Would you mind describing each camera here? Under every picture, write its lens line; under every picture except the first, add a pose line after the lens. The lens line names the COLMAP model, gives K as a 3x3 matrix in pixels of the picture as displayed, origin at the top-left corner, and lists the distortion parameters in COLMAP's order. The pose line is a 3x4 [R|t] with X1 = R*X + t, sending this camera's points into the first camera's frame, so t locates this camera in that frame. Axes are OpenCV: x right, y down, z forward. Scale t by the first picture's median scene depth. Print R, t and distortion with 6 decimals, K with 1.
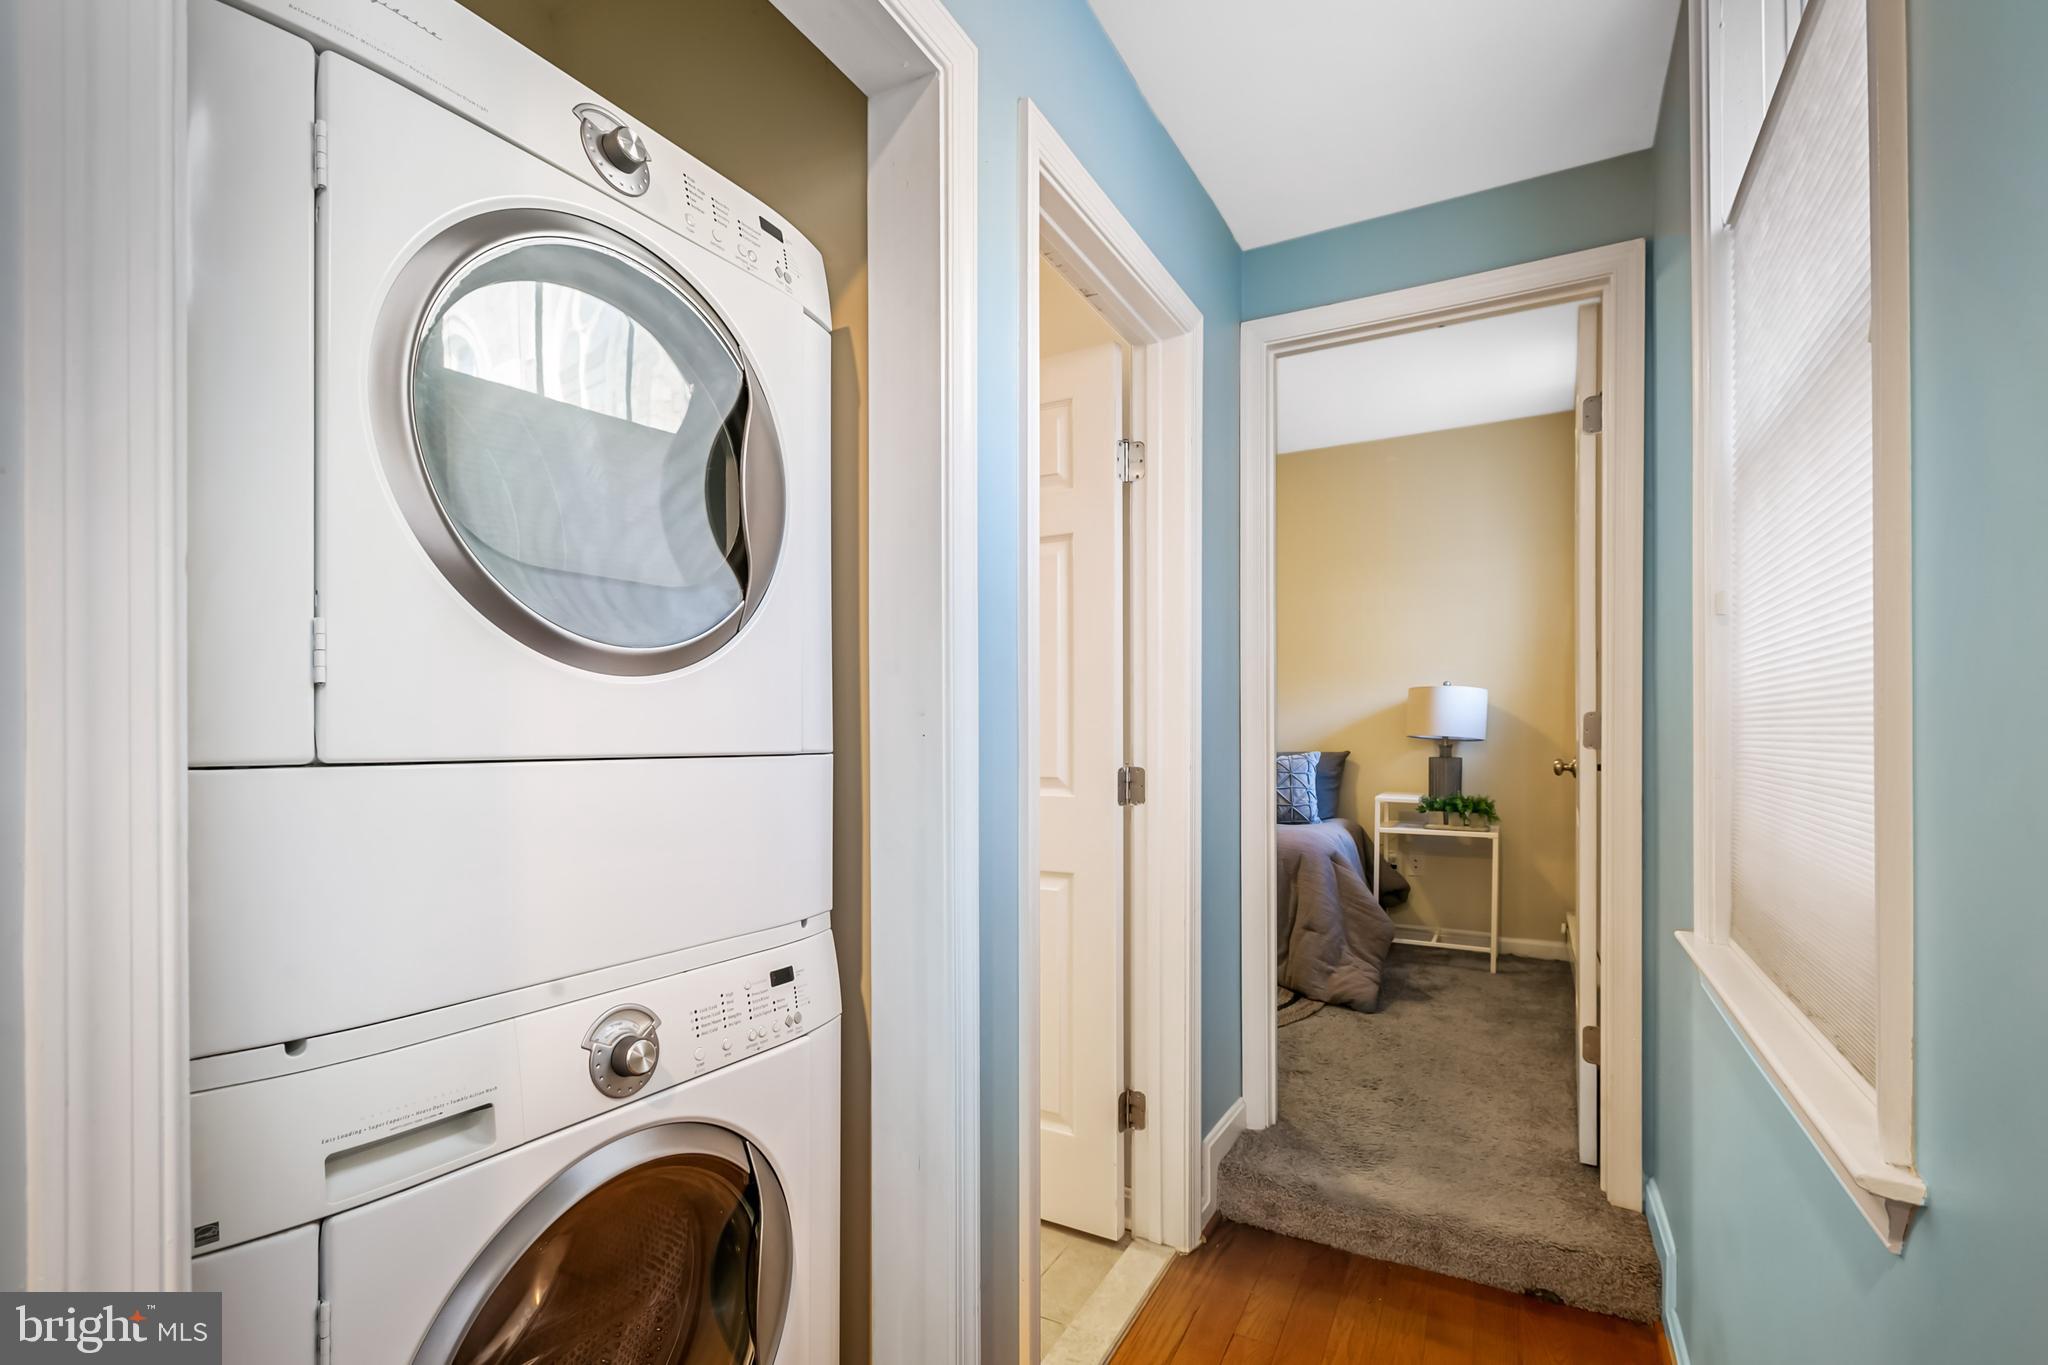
lens RADIAL K [[929.1, 0, 1025.2], [0, 929.1, 737.1], [0, 0, 1]] dist [0.000542, 0.000056]
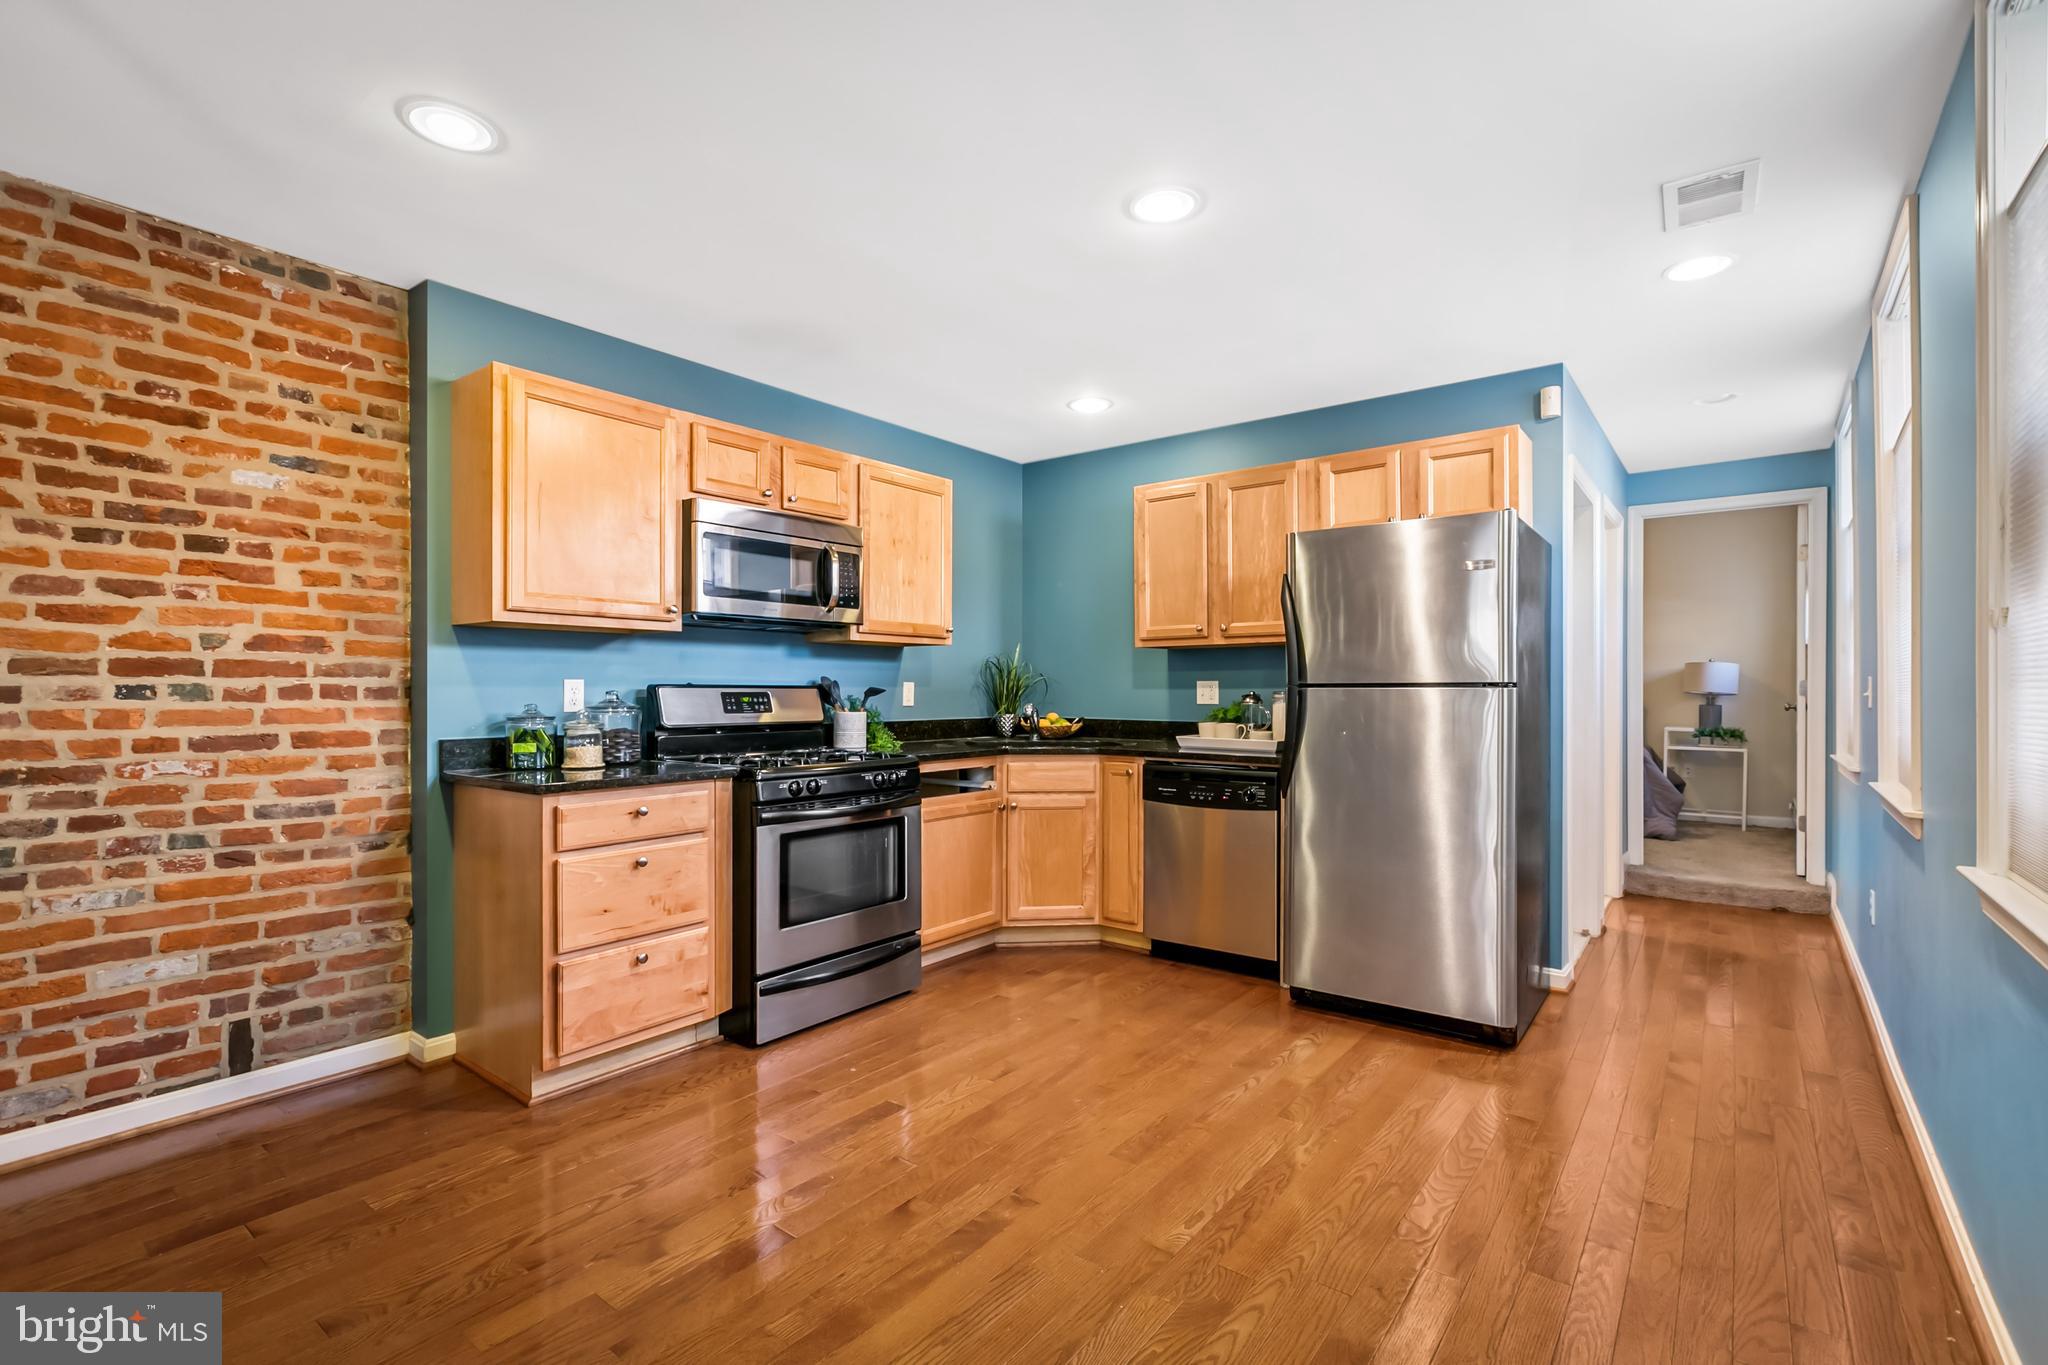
lens RADIAL K [[930.9, 0, 1021.4], [0, 930.9, 697.8], [0, 0, 1]] dist [0.002158, 0.000531]
pose [[0.985913, 0.001351, -0.167254, -0.499851], [-0.001030, 0.999997, 0.002003, 0.007818], [0.167256, -0.001802, 0.985912, -0.876100]]
